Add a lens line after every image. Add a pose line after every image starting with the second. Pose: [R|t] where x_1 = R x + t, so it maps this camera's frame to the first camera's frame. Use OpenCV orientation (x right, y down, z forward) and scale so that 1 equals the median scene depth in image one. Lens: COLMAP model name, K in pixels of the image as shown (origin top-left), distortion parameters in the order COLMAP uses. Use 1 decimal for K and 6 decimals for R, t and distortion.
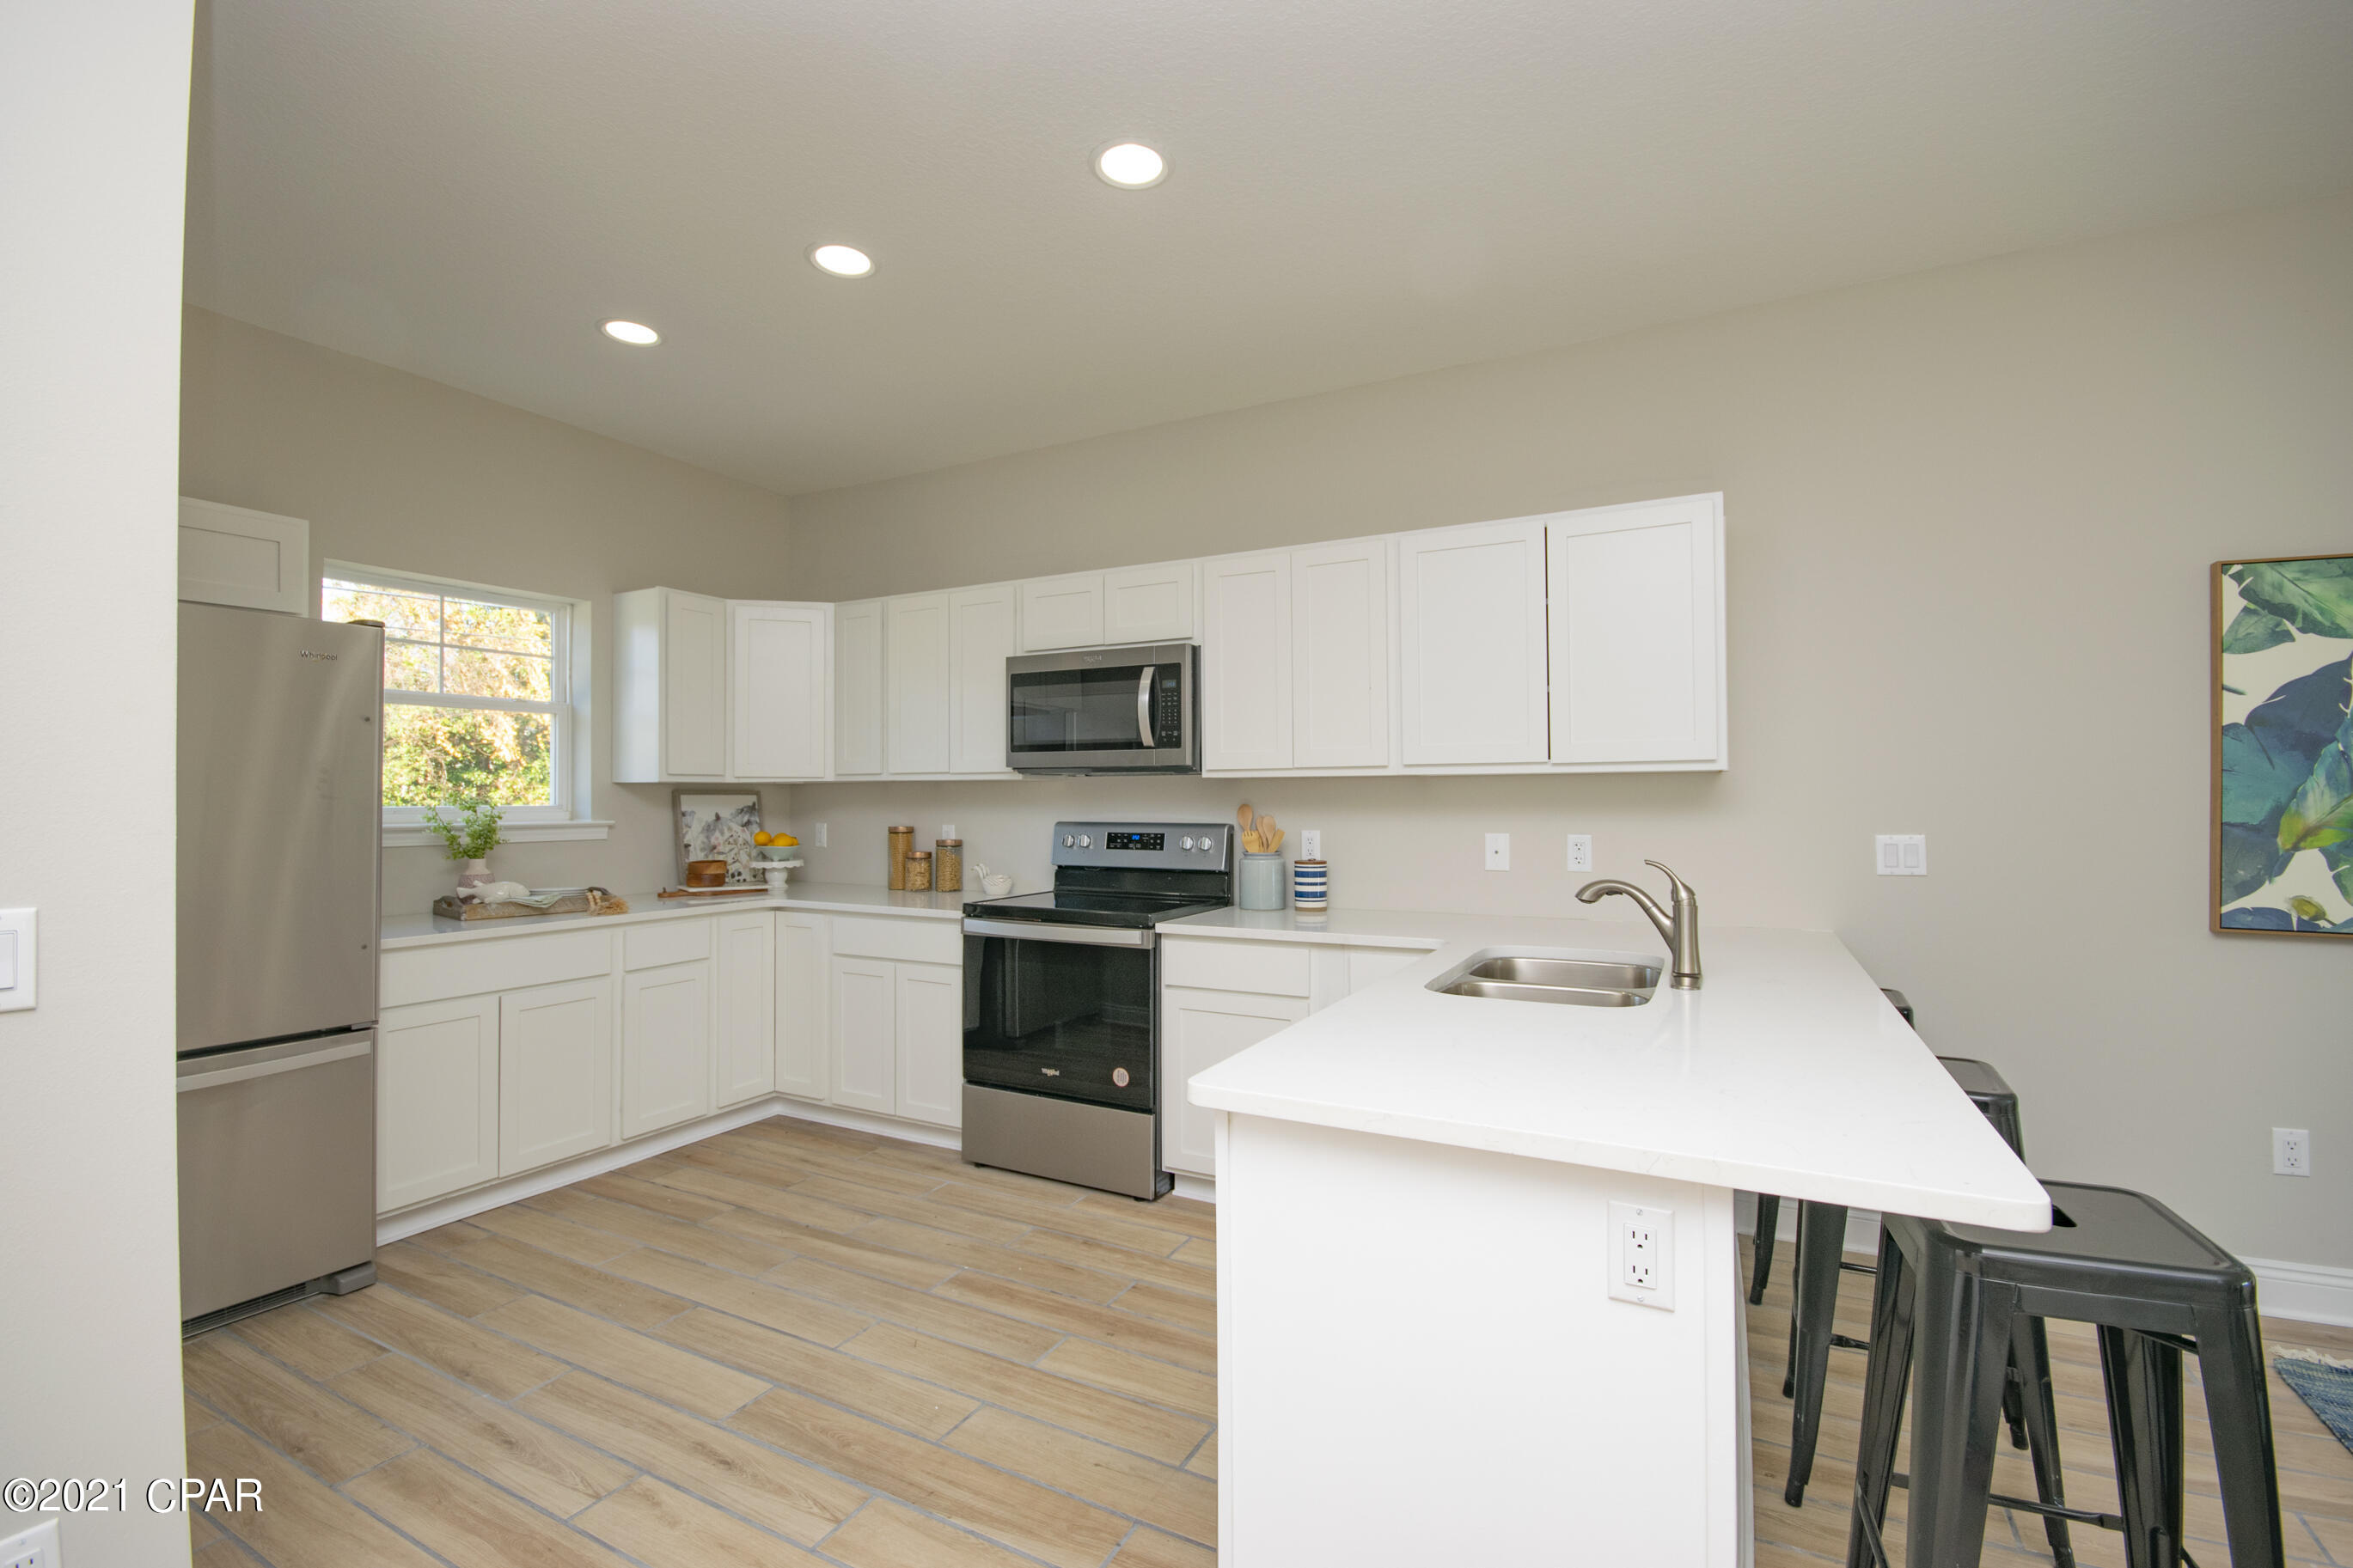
lens RADIAL K [[1006.0, 0, 1184.5], [0, 1006.0, 788.8], [0, 0, 1]] dist [-0.001463, -0.010433]
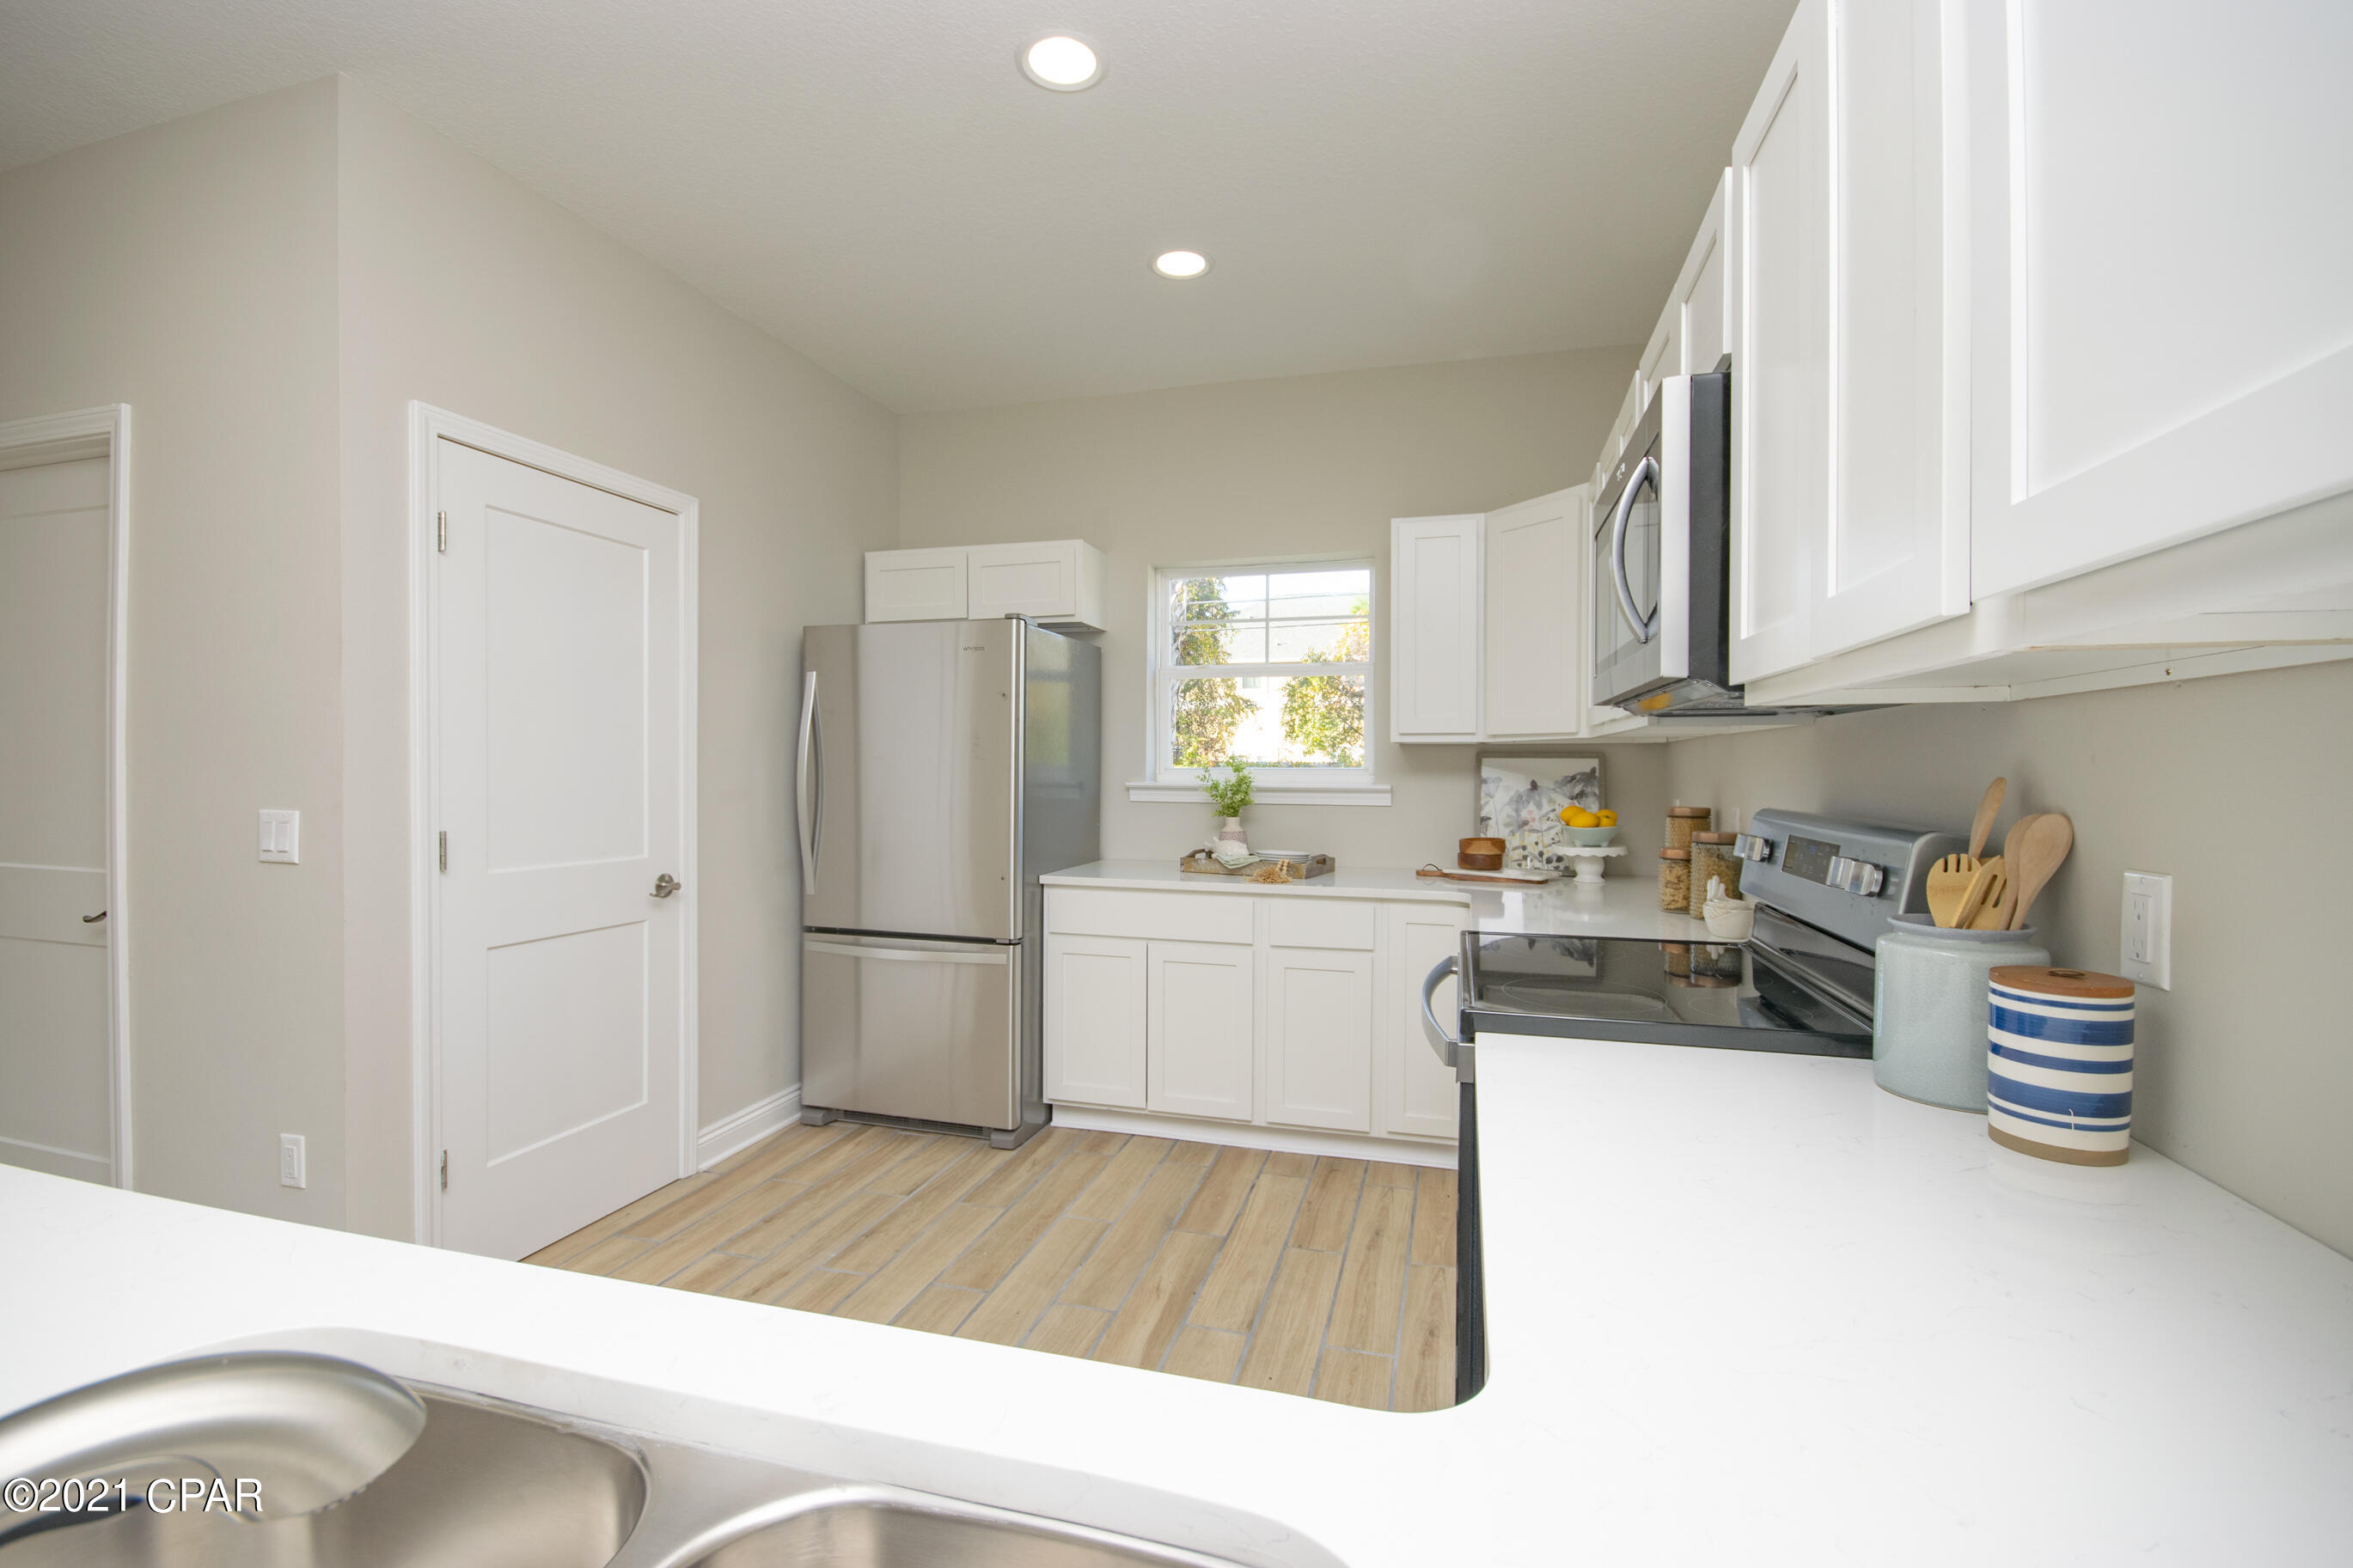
lens RADIAL K [[1040.5, 0, 1170.7], [0, 1040.5, 779.3], [0, 0, 1]] dist [0.004469, -0.007867]
pose [[0.210452, 0.021544, -0.977367, 0.413755], [0.004041, 0.999729, 0.022907, 0.004008], [0.977596, -0.008770, 0.210308, 0.780375]]
